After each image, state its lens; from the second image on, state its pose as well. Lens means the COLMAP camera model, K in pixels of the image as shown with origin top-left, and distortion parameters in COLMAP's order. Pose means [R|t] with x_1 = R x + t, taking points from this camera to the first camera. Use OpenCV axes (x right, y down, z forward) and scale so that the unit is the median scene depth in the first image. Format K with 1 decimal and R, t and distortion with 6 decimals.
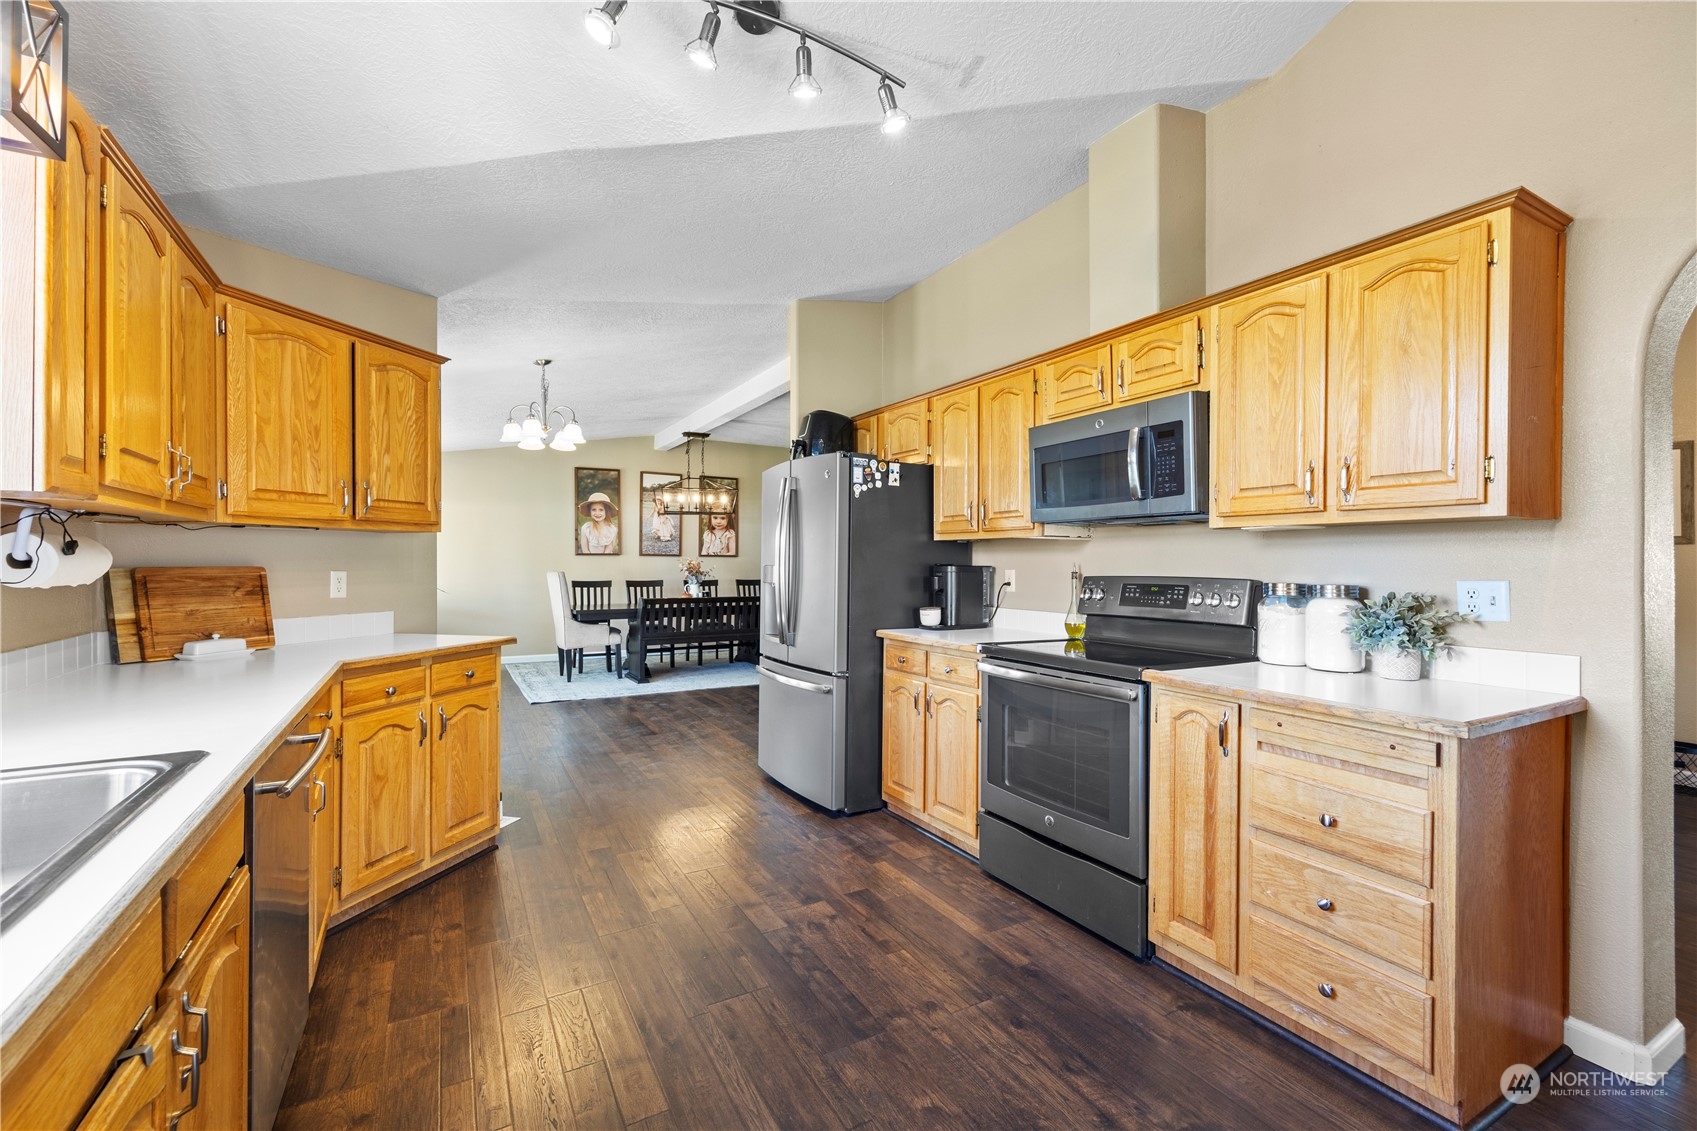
lens RADIAL K [[710.2, 0, 848.5], [0, 710.2, 565.5], [0, 0, 1]] dist [-0.000986, -0.000014]
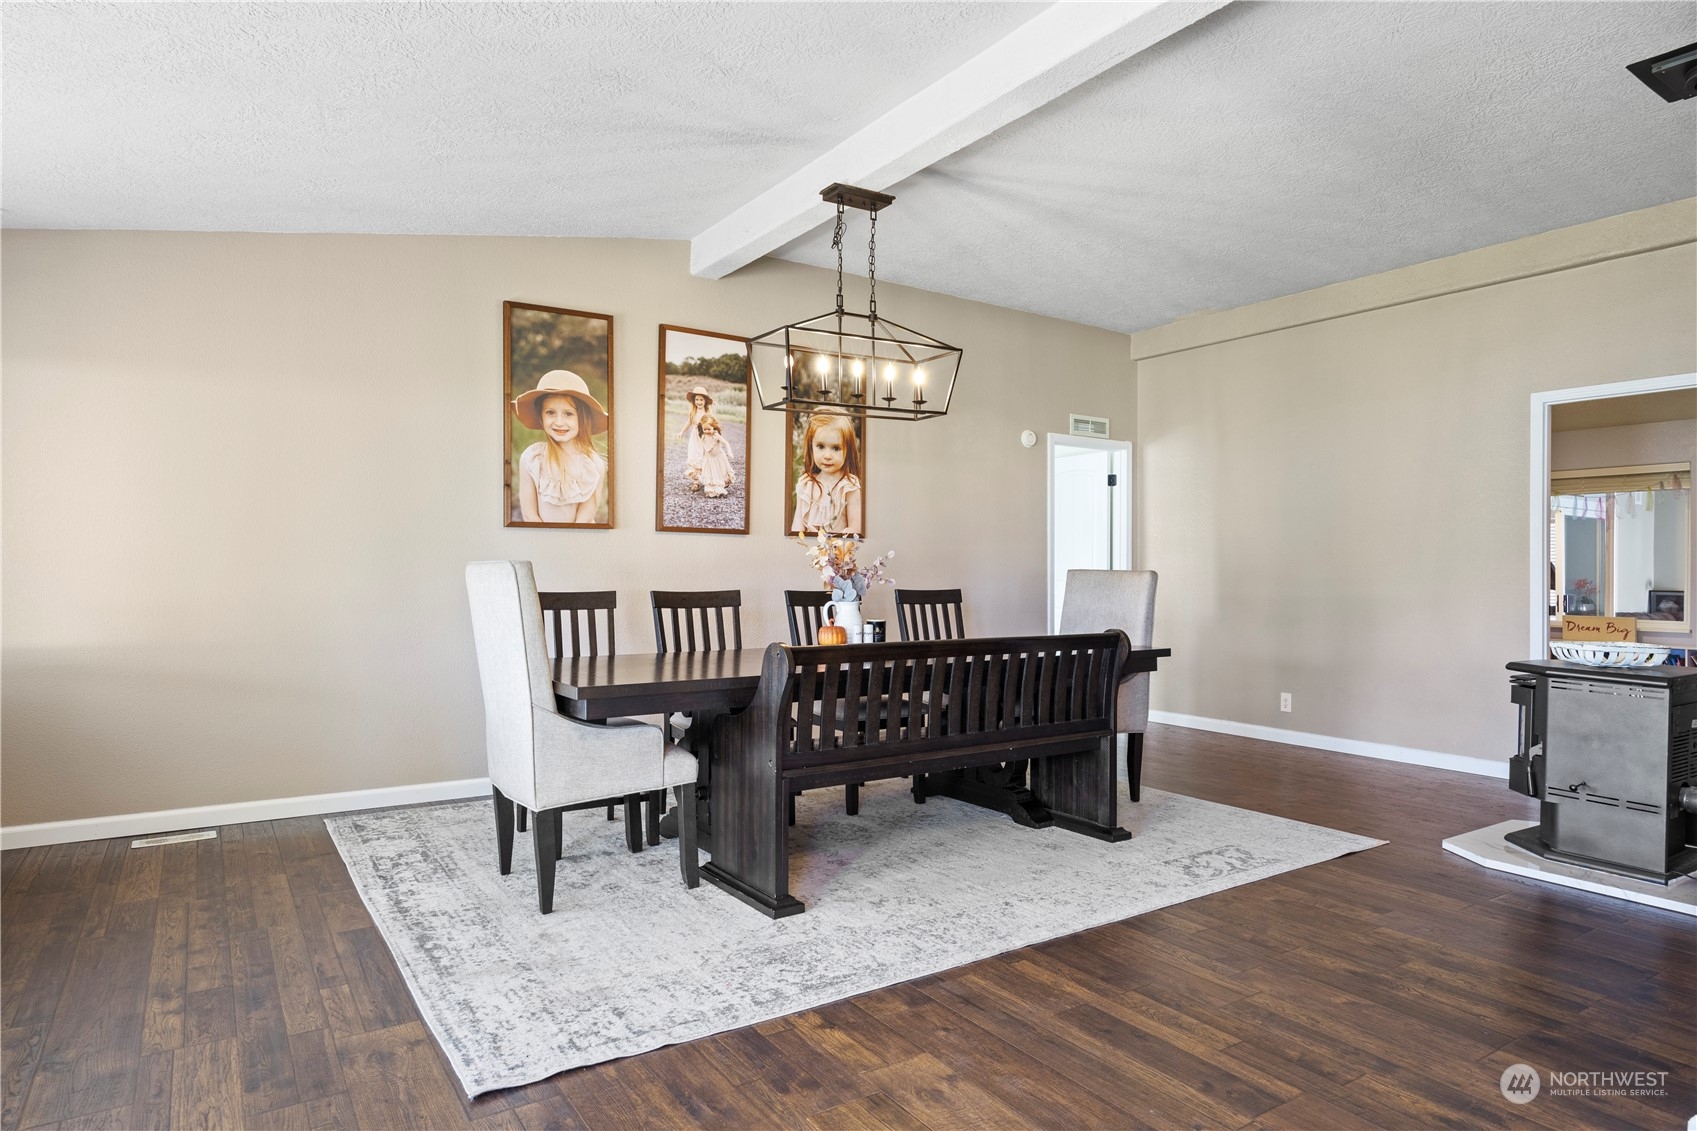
lens RADIAL K [[989.3, 0, 848.5], [0, 989.3, 565.5], [0, 0, 1]] dist [-0.010870, -0.001995]
pose [[0.997600, 0.002174, 0.069200, -0.228553], [-0.001523, 0.999954, -0.009462, 0.011430], [-0.069217, 0.009334, 0.997558, 0.436655]]
